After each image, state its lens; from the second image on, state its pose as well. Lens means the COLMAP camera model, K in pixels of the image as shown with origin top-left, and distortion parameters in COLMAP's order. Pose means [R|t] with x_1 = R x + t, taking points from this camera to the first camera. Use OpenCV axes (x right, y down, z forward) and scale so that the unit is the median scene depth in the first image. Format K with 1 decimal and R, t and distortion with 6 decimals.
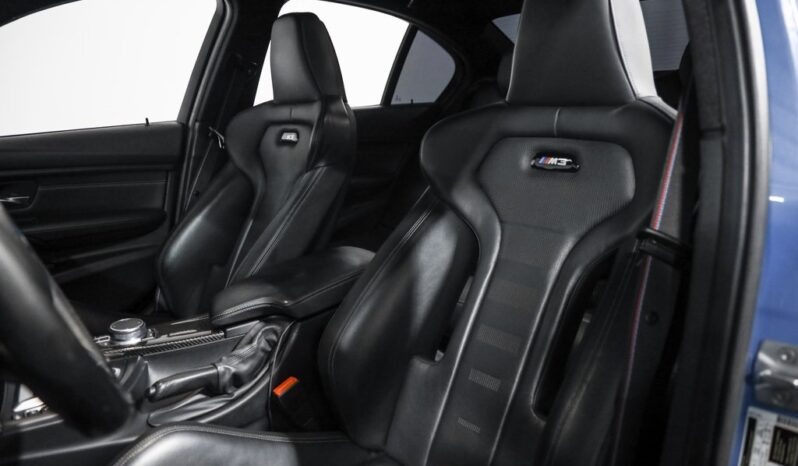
lens RADIAL K [[572.8, 0, 398.6], [0, 572.8, 232.4], [0, 0, 1]] dist [-0.005357, 0.005554]
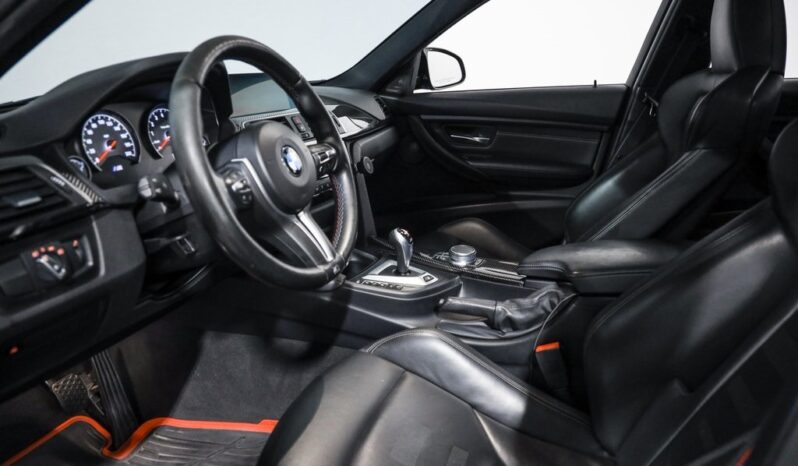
lens RADIAL K [[572.8, 0, 398.5], [0, 572.8, 233.6], [0, 0, 1]] dist [-0.005357, 0.005554]
pose [[0.568648, 0.262433, -0.779595, 0.321420], [-0.197767, 0.963561, 0.180107, -0.054834], [0.798453, 0.051761, 0.599828, 0.104173]]
